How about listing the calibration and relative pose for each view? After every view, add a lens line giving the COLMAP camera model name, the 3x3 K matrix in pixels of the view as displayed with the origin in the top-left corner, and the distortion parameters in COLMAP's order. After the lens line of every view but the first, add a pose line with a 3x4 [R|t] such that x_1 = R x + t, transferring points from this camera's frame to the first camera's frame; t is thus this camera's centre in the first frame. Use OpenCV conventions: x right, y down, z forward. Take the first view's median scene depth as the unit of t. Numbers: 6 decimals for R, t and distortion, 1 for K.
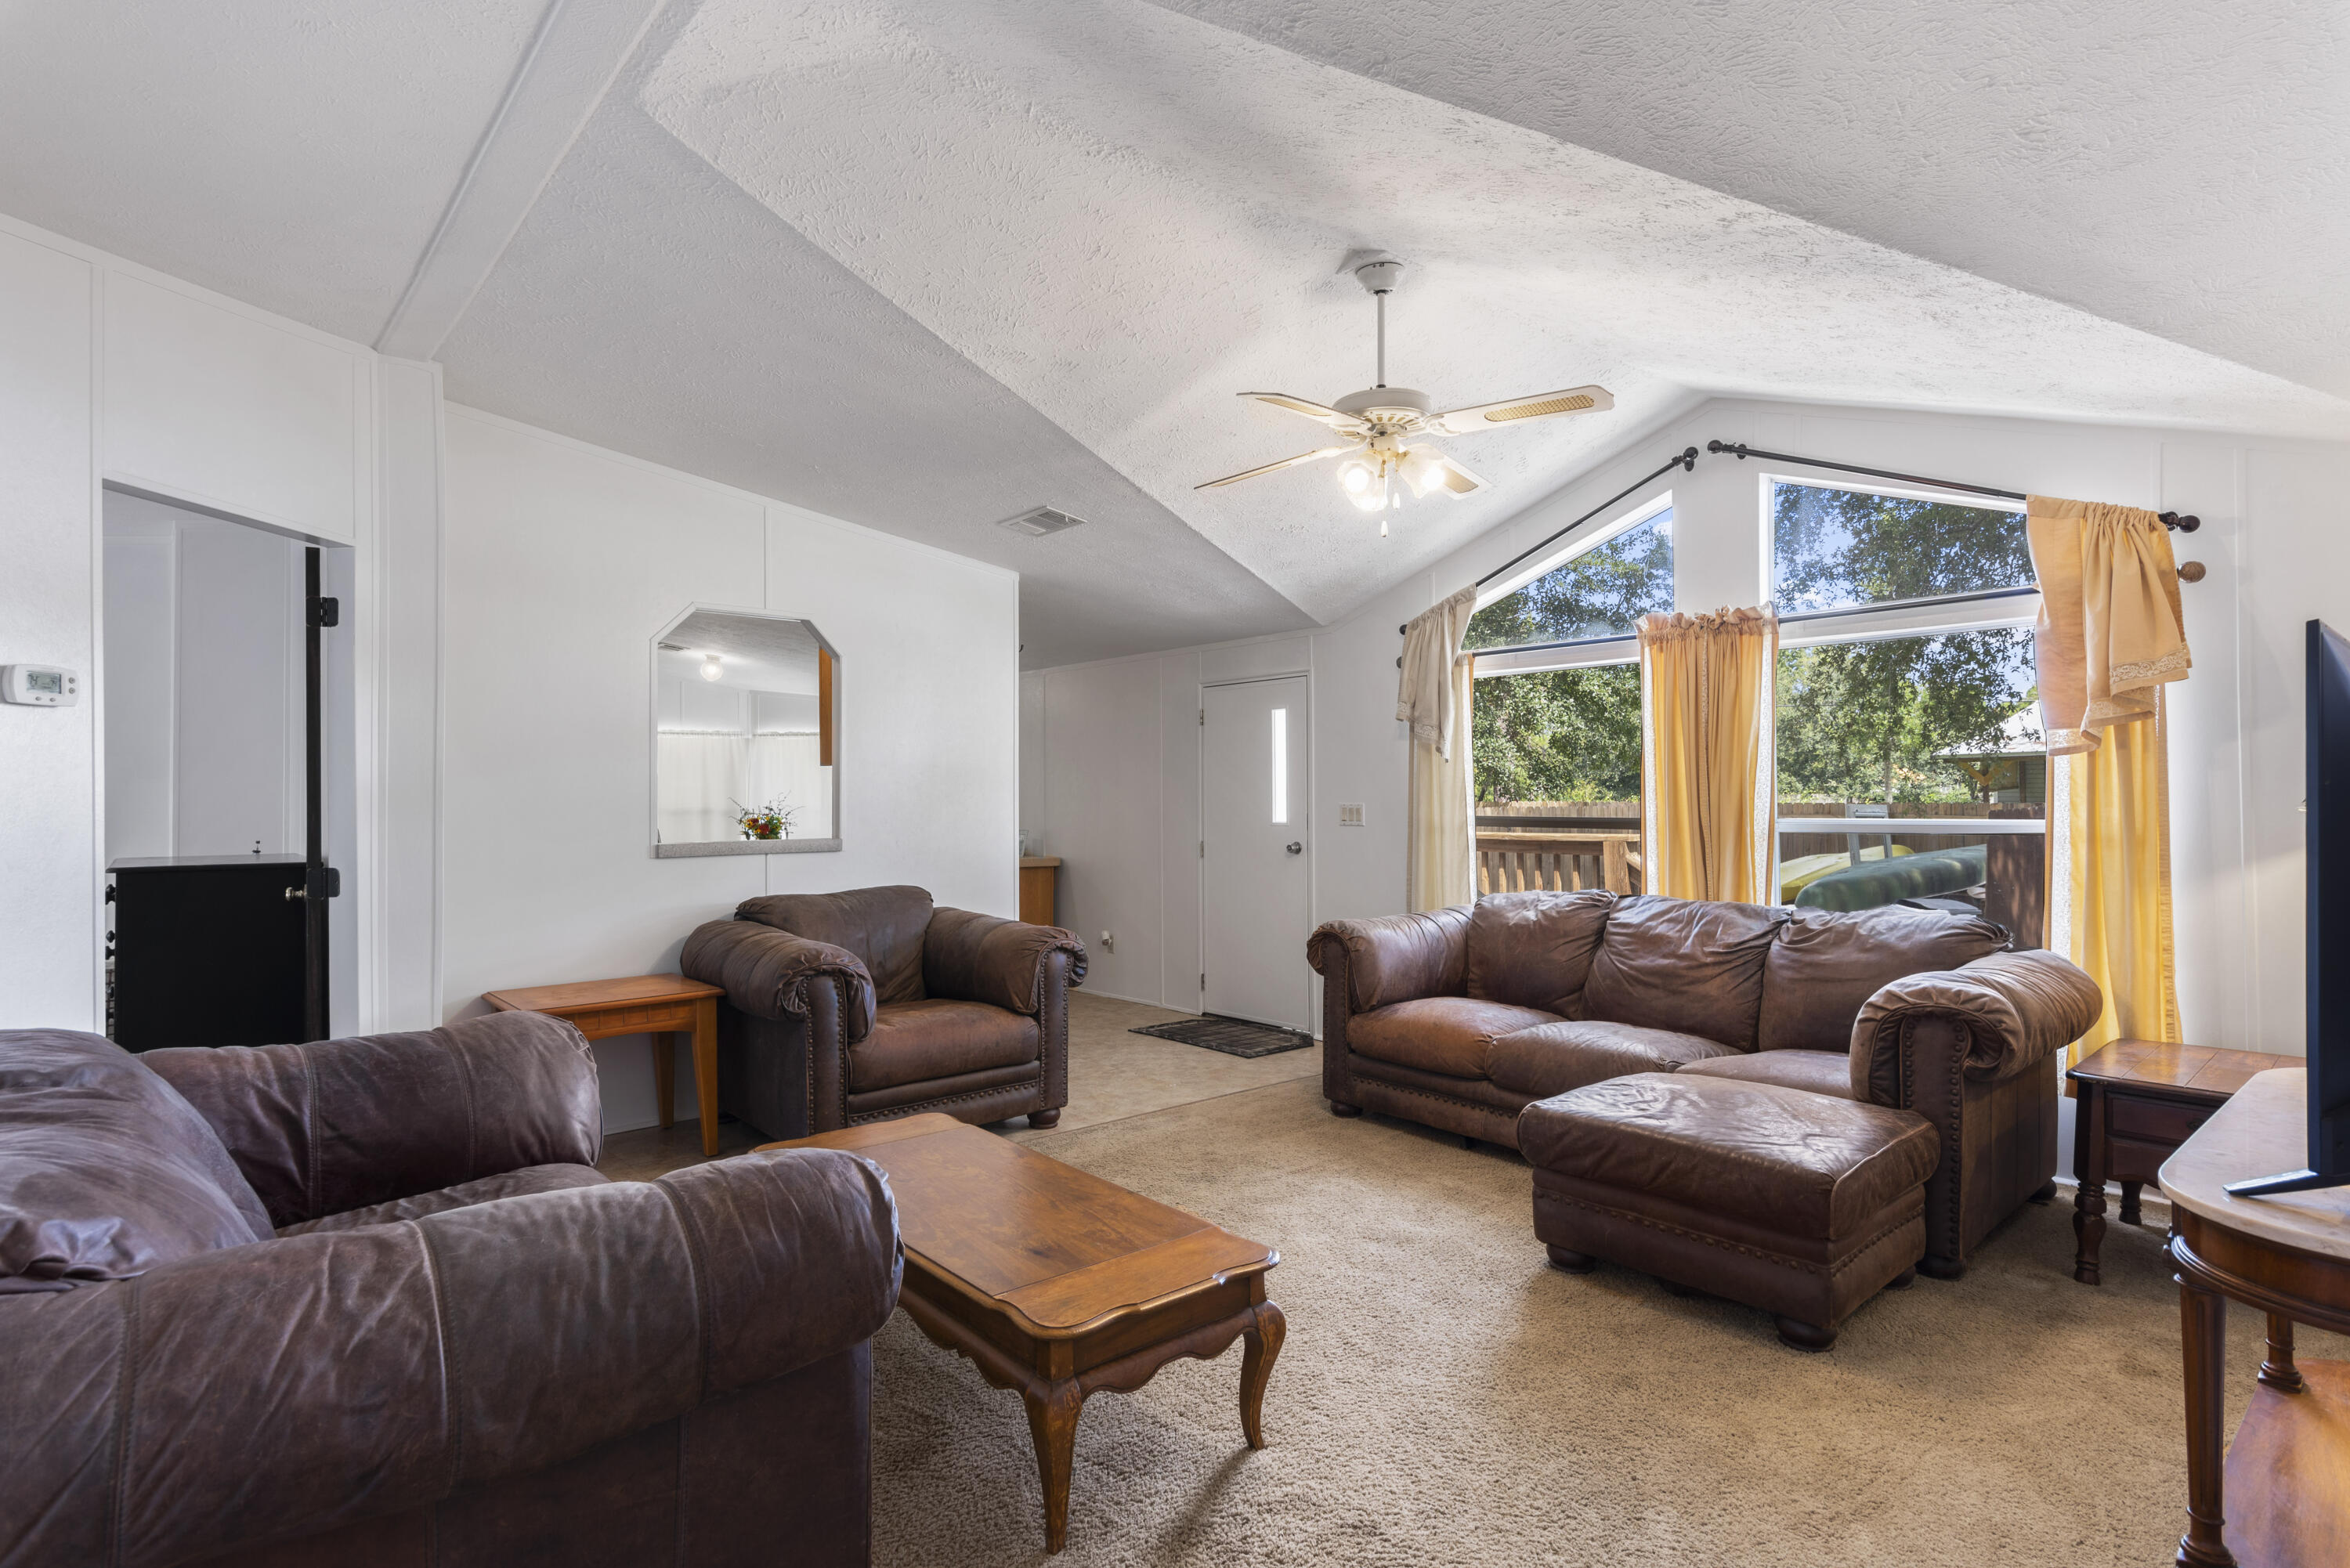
lens RADIAL K [[1165.3, 0, 1160.9], [0, 1165.3, 796.2], [0, 0, 1]] dist [0.004163, 0.000474]
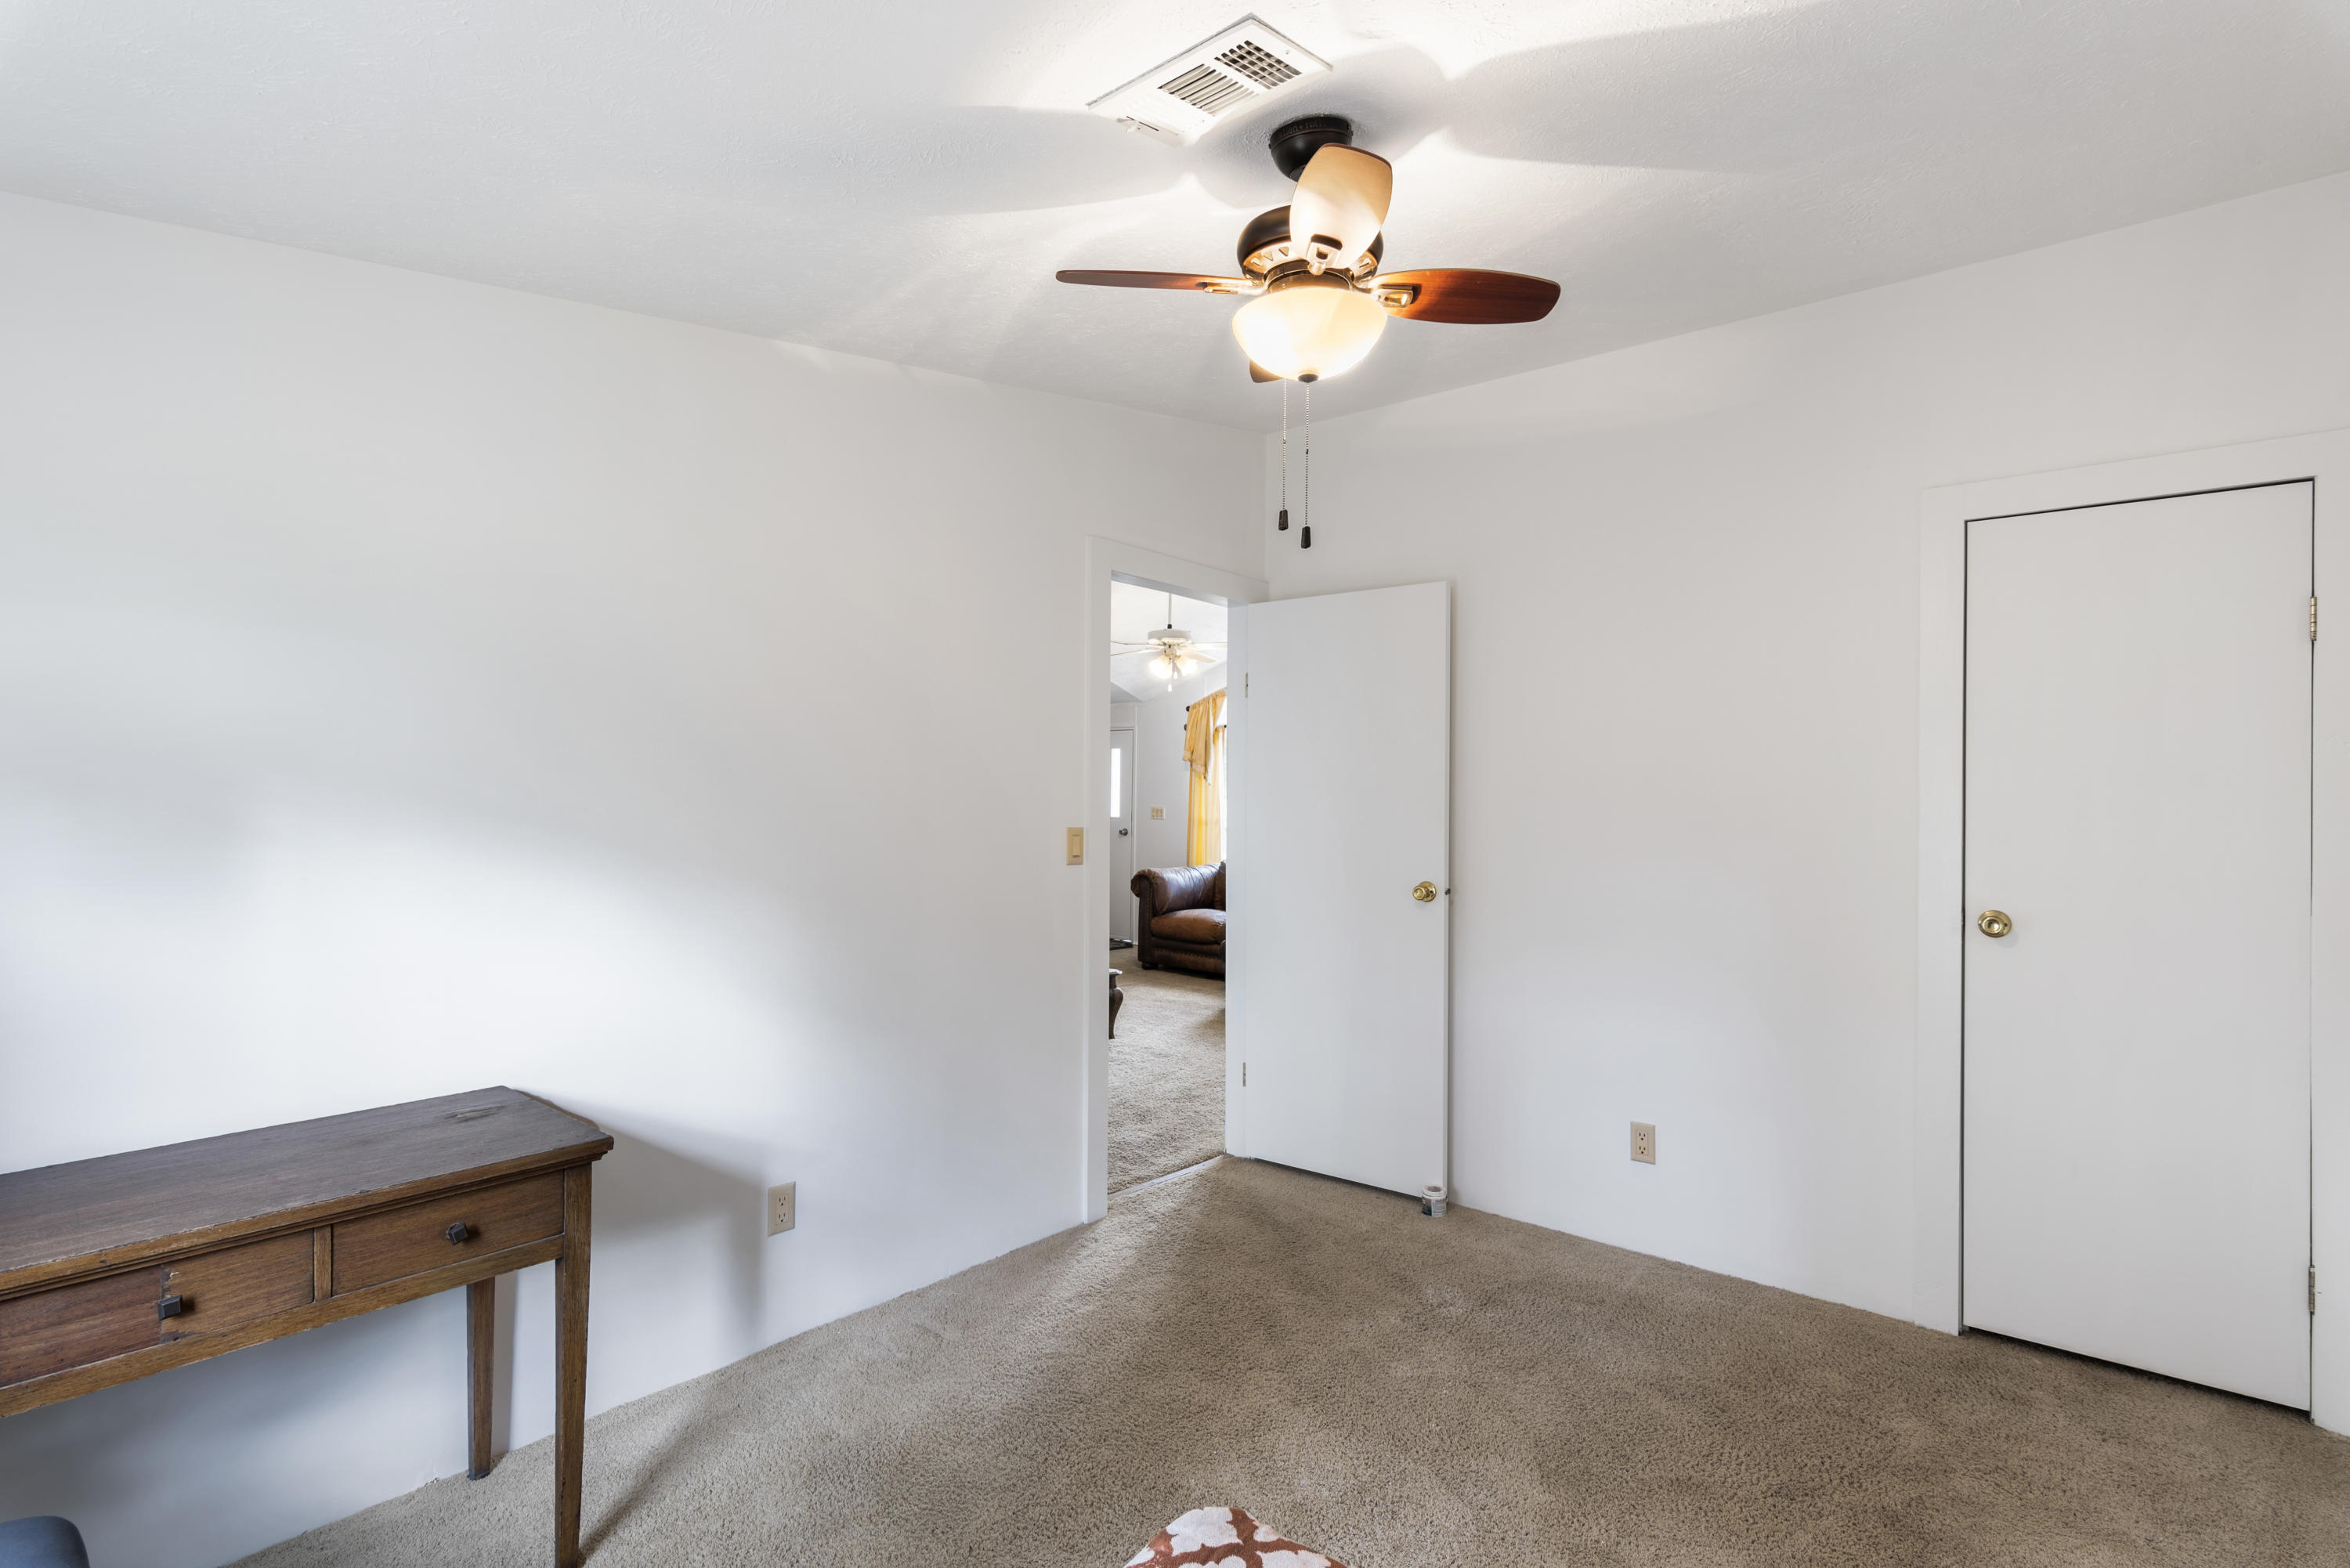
lens RADIAL K [[1165.3, 0, 1176.0], [0, 1165.3, 778.0], [0, 0, 1]] dist [0.004163, 0.000474]
pose [[0.986087, 0.018657, 0.165181, -0.125336], [-0.017268, 0.999802, -0.009839, -0.025916], [-0.165332, 0.006850, 0.986214, -0.931521]]
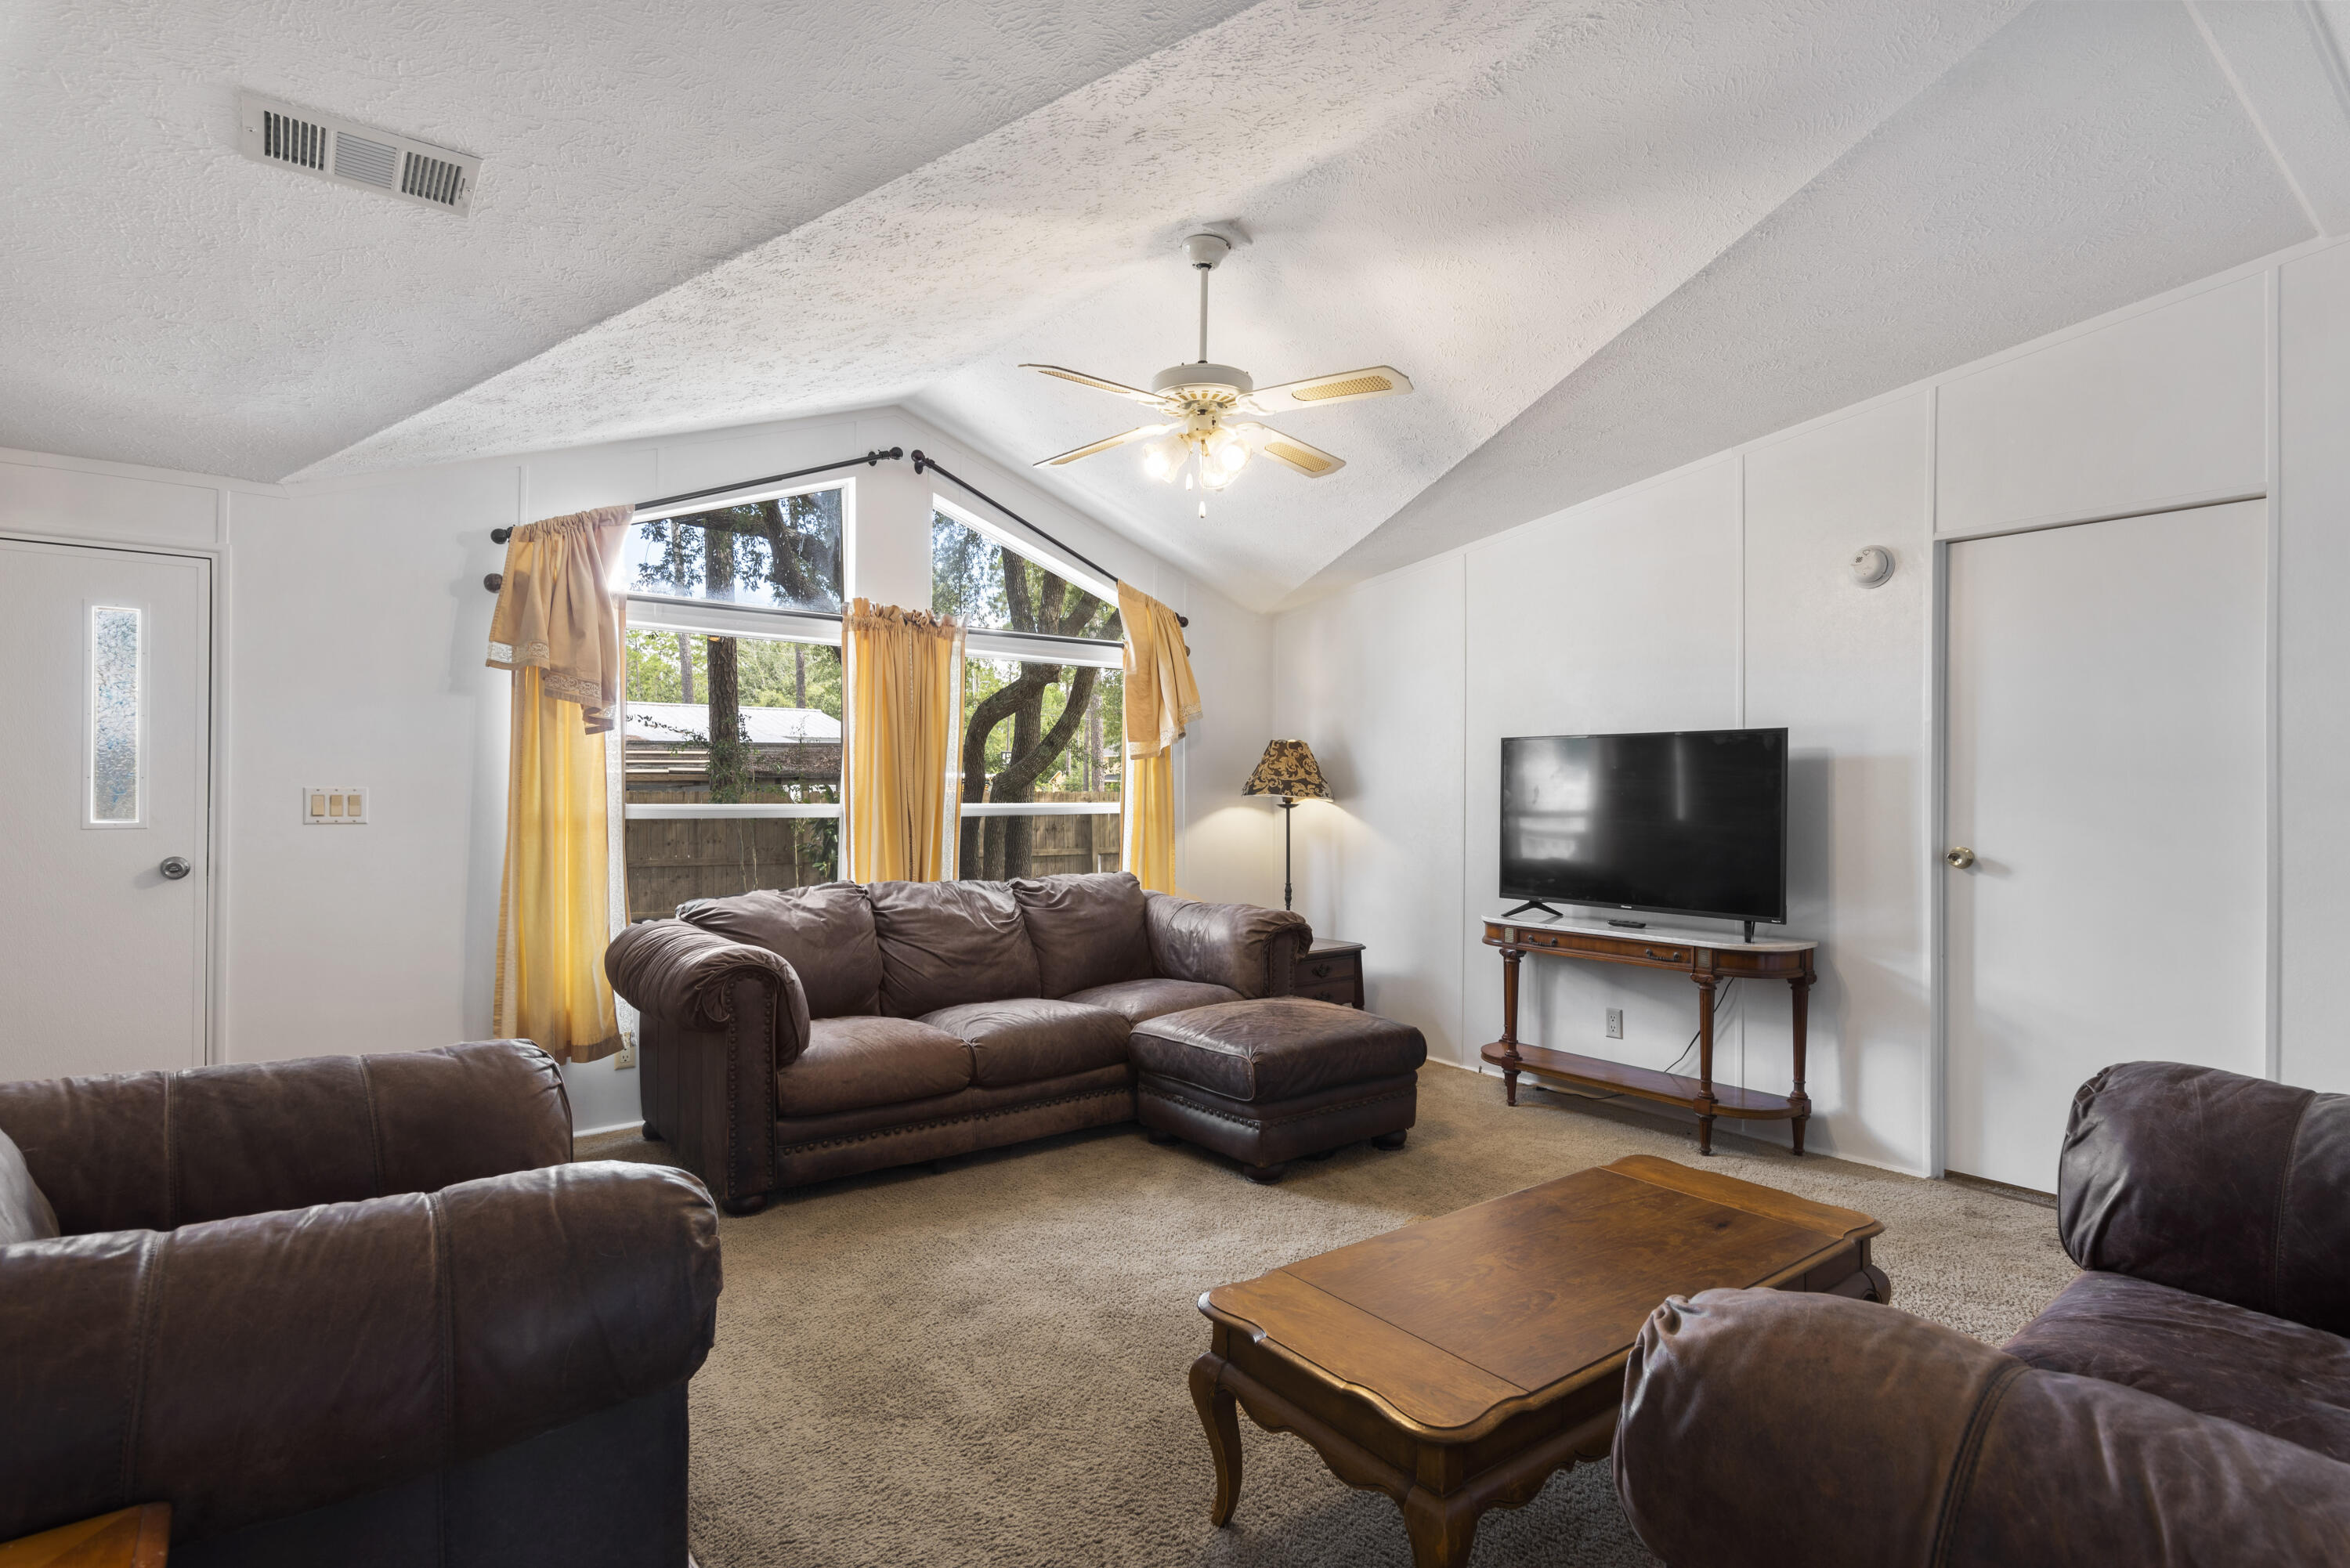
lens RADIAL K [[1165.3, 0, 1161.8], [0, 1165.3, 780.1], [0, 0, 1]] dist [0.004163, 0.000474]
pose [[0.044923, 0.012804, 0.998908, -0.600049], [-0.008110, 0.999890, -0.012452, 0.008718], [-0.998958, -0.007542, 0.045022, 0.751546]]
